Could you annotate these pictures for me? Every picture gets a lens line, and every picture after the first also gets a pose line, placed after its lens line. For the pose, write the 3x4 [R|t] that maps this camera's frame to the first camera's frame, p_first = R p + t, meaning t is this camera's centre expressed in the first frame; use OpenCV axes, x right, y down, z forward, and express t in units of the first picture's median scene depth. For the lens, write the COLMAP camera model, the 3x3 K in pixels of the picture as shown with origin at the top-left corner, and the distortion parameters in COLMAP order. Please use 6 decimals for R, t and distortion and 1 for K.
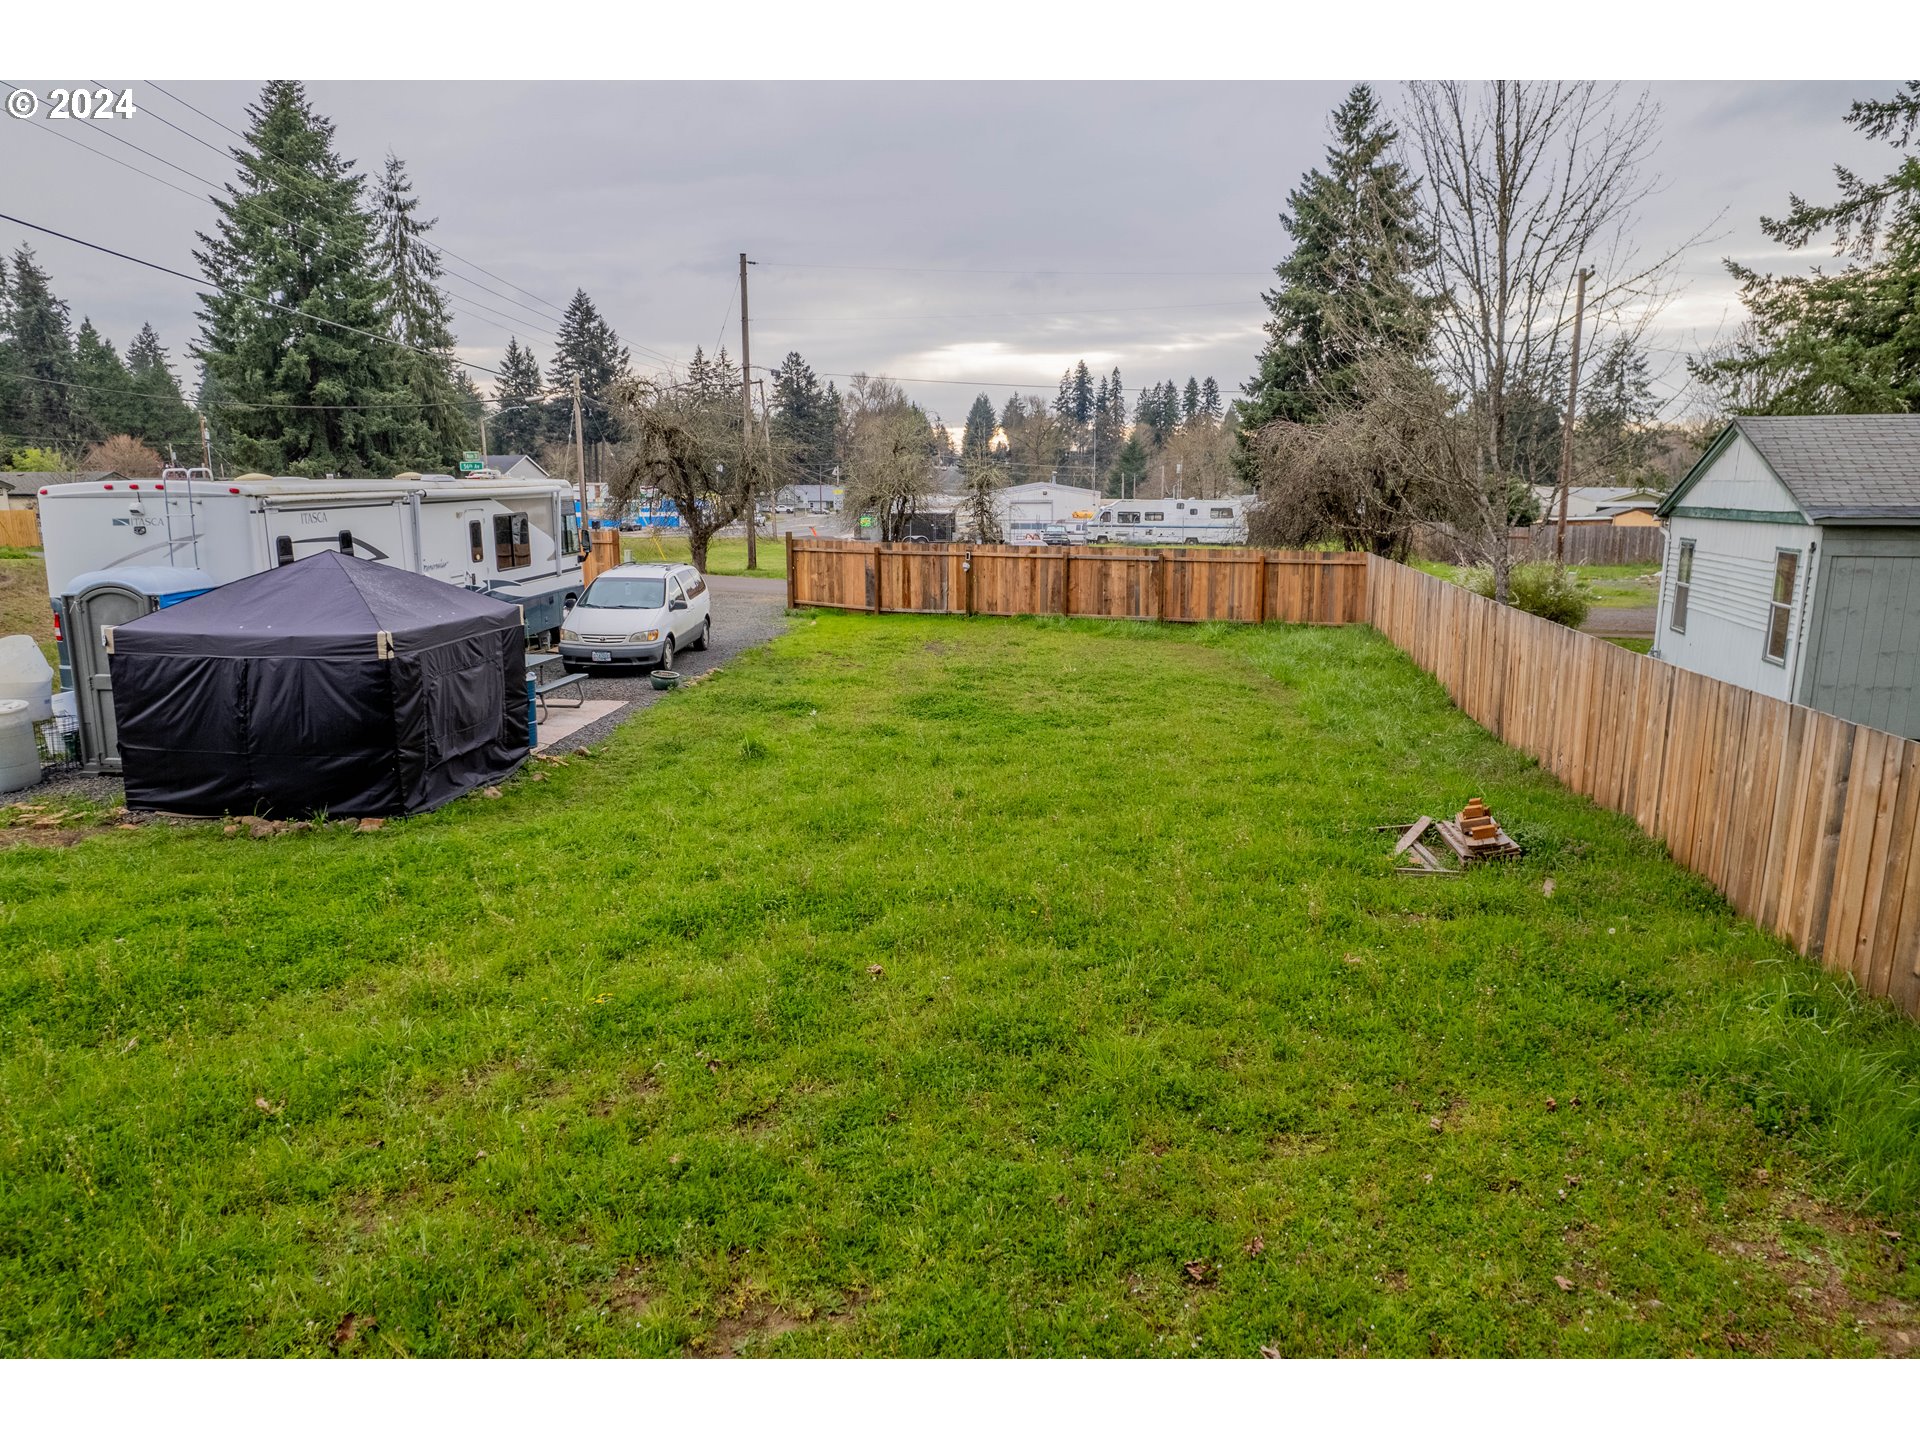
lens RADIAL K [[1243.5, 0, 960.0], [0, 1243.5, 720.0], [0, 0, 1]] dist [-0.084136, 0.079581]
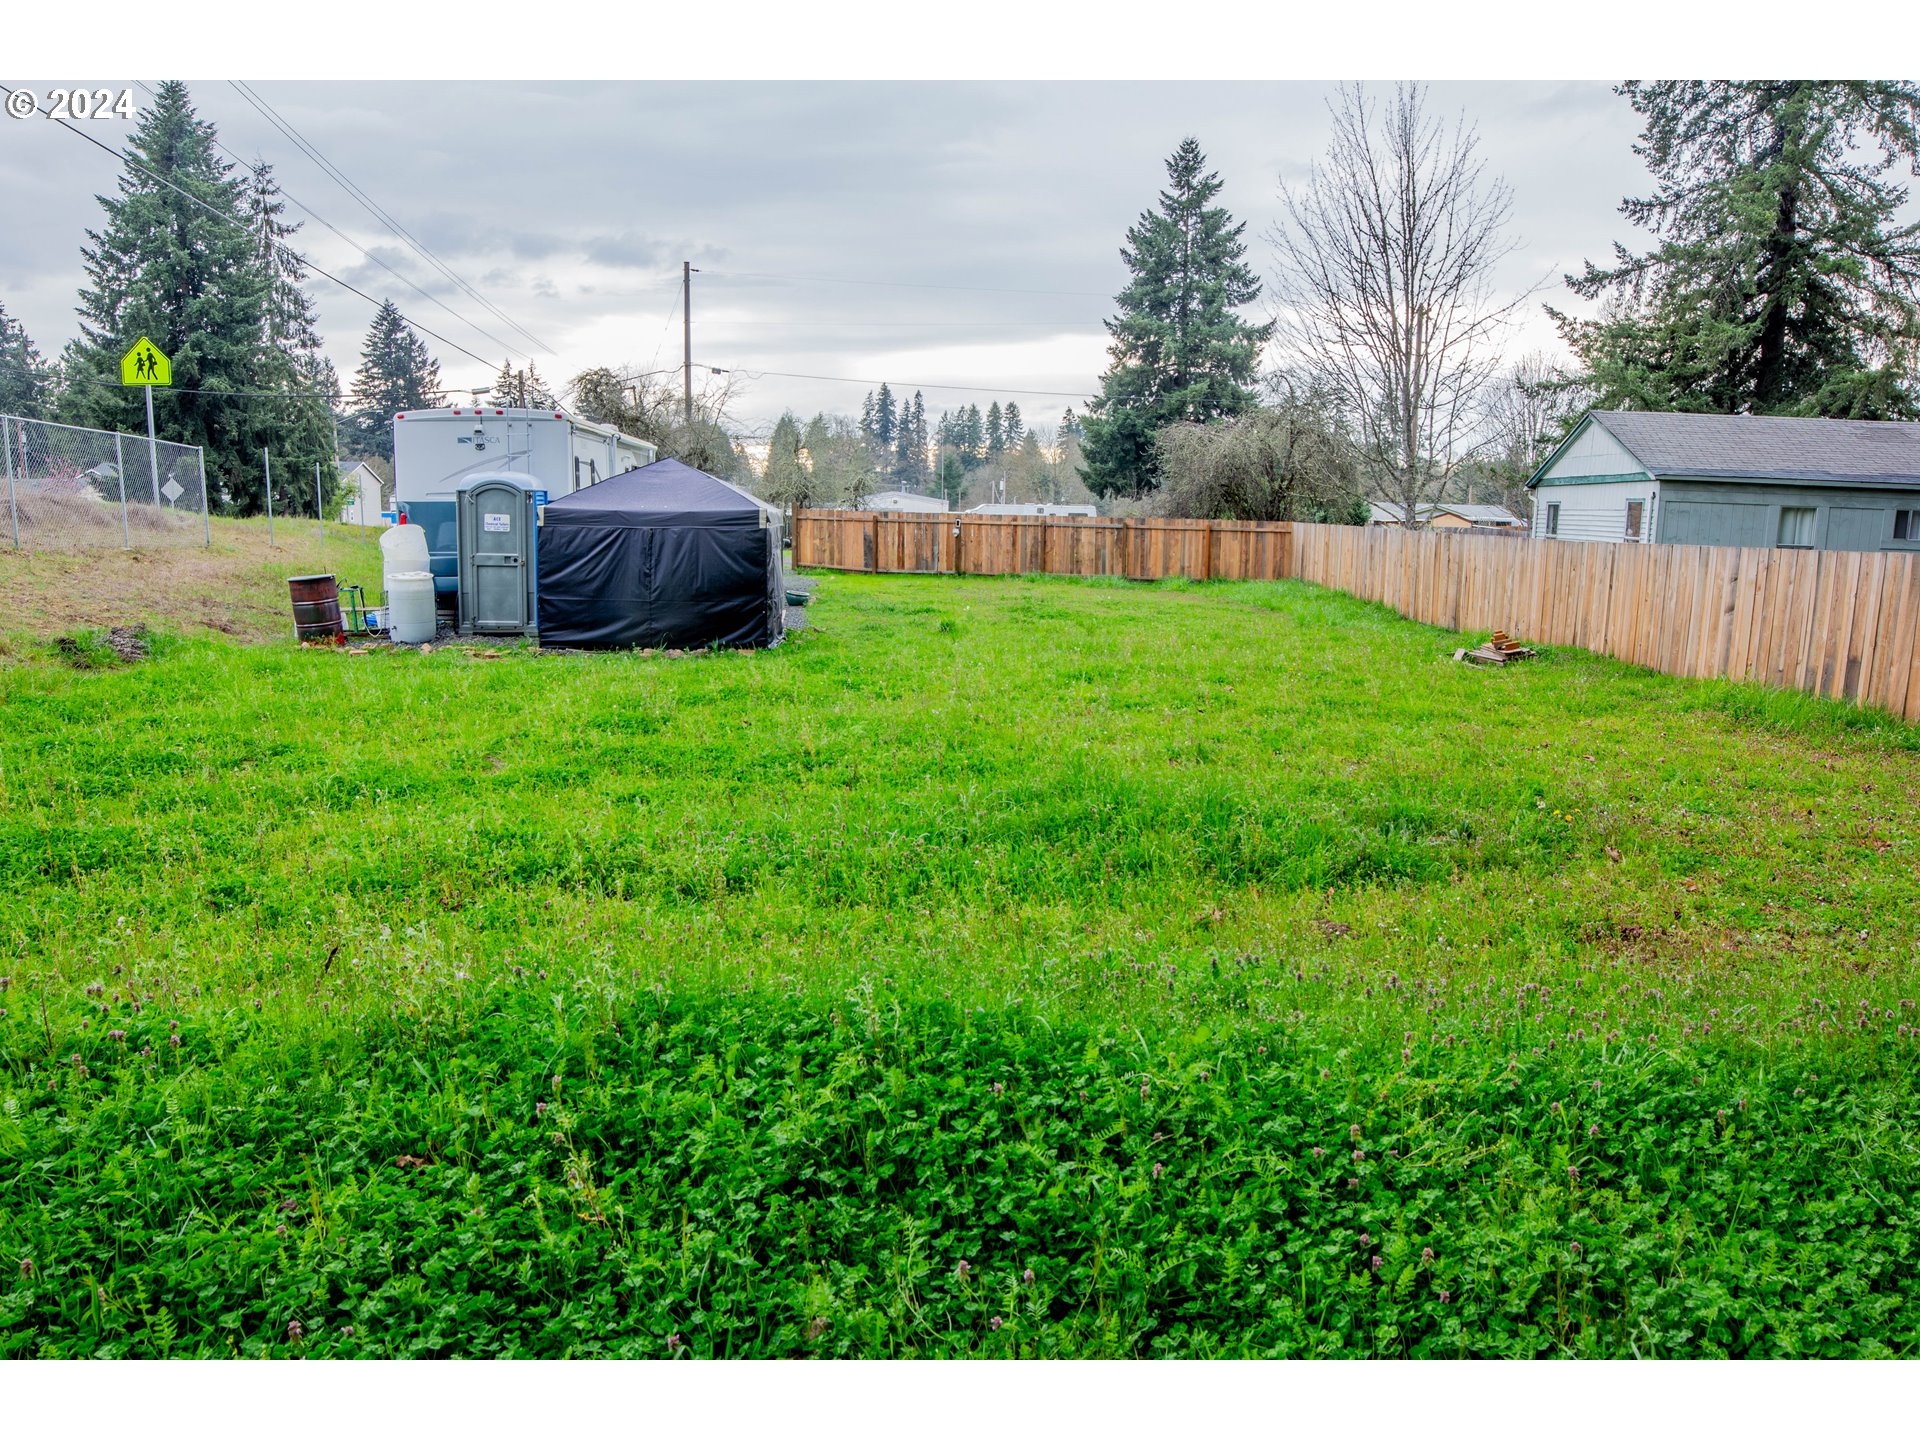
lens RADIAL K [[1248.7, 0, 954.6], [0, 1248.7, 728.1], [0, 0, 1]] dist [-0.121678, 0.052762]
pose [[0.987222, -0.012739, 0.158839, -0.065789], [0.014650, 0.999834, -0.010865, 0.025687], [-0.158674, 0.013053, 0.987245, -0.052419]]
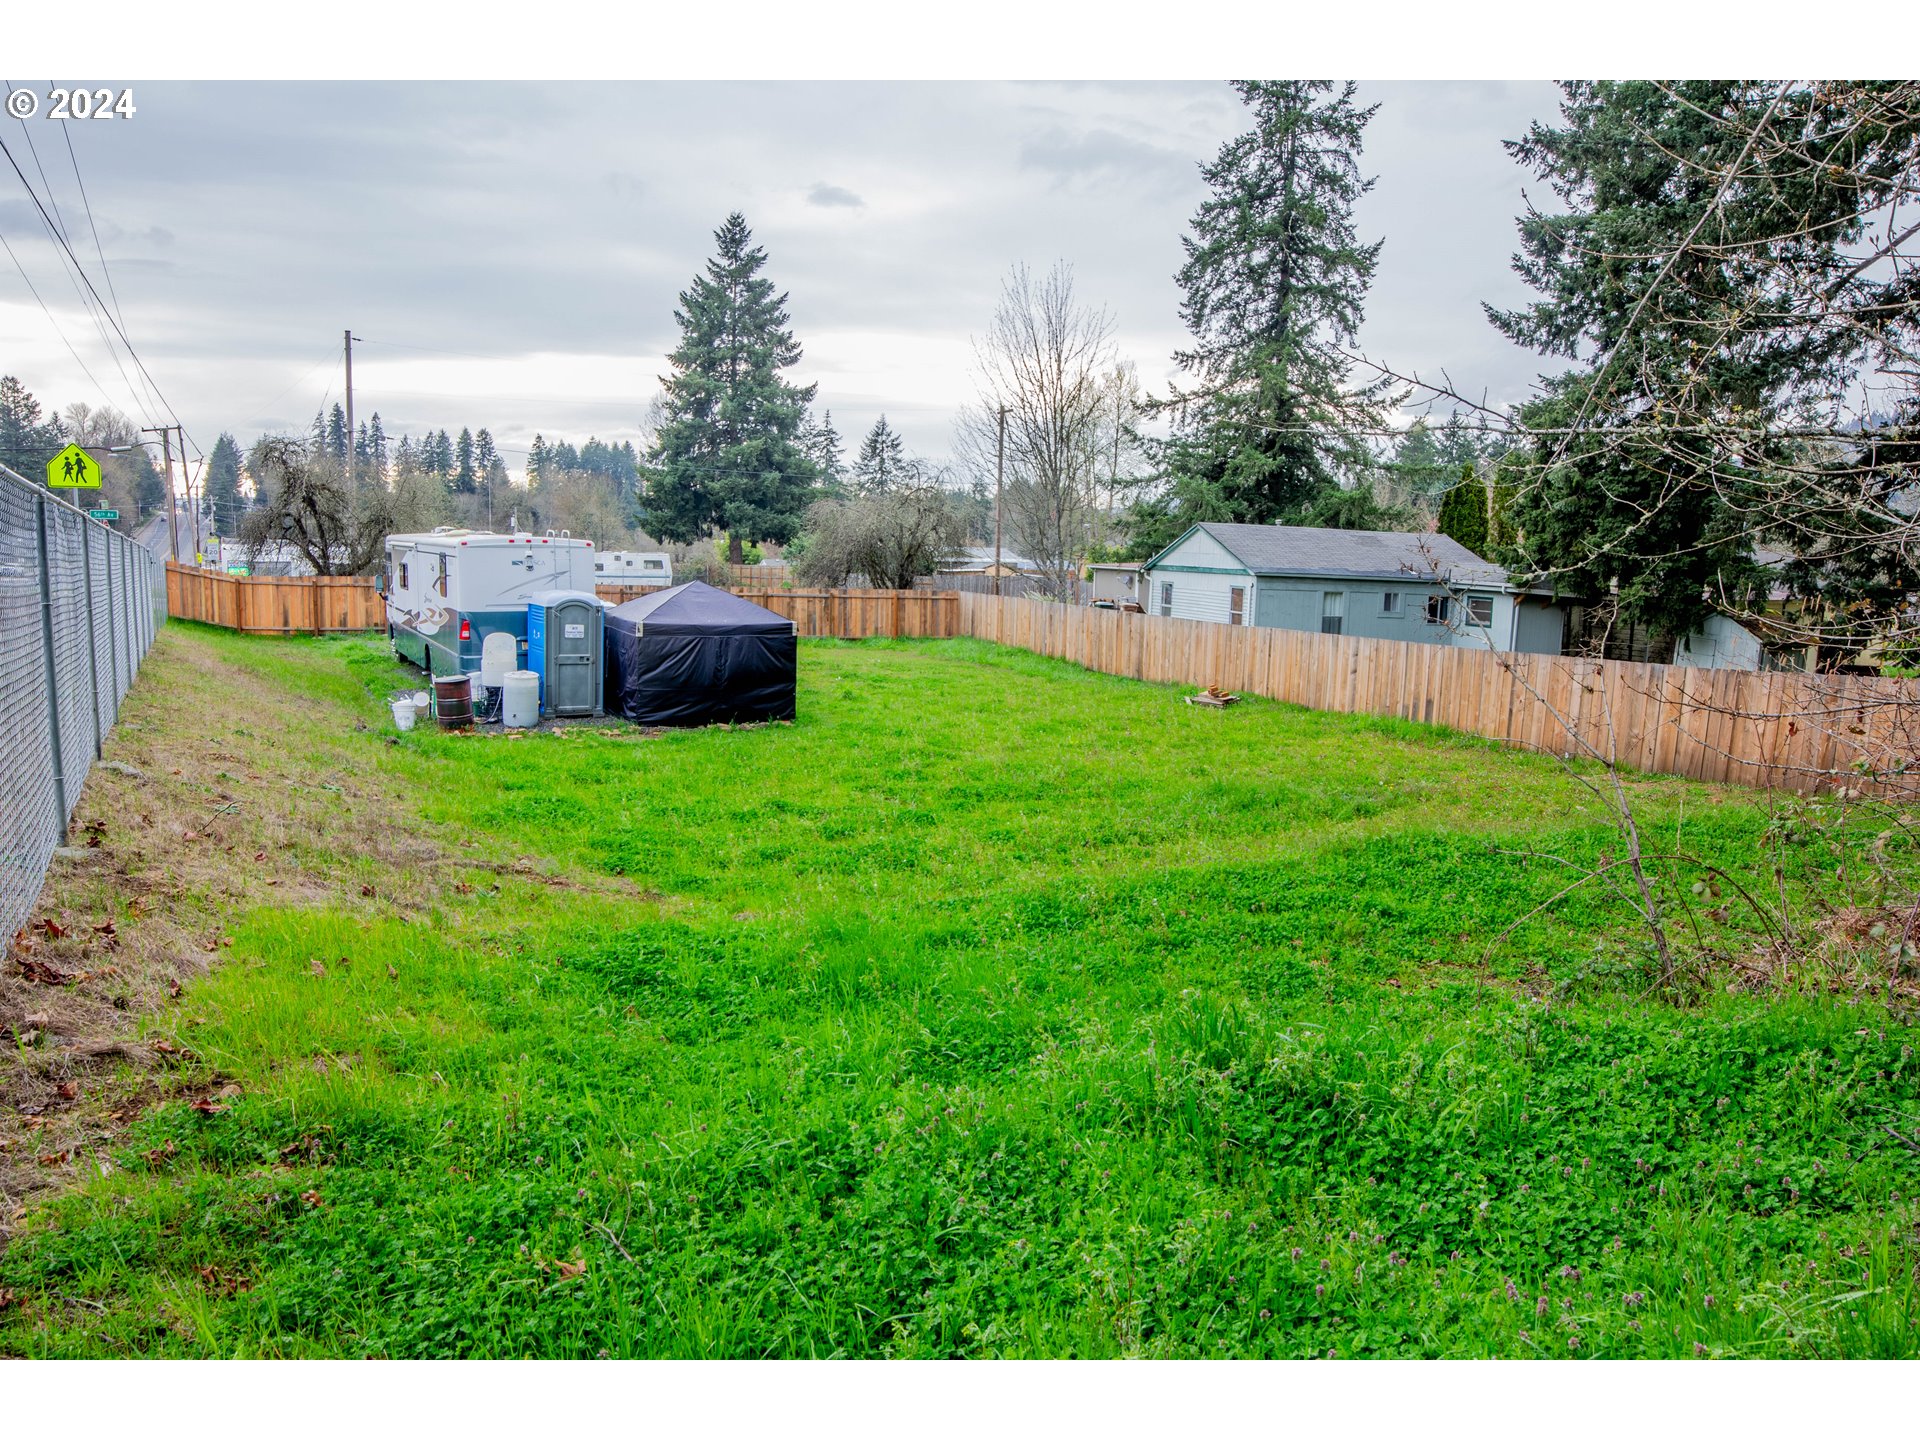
lens RADIAL K [[1248.7, 0, 954.6], [0, 1248.7, 728.1], [0, 0, 1]] dist [-0.121678, 0.052762]
pose [[0.834348, -0.056760, 0.548308, -0.183129], [0.075637, 0.997065, -0.011881, 0.018818], [-0.546024, 0.051386, 0.836192, -0.105353]]
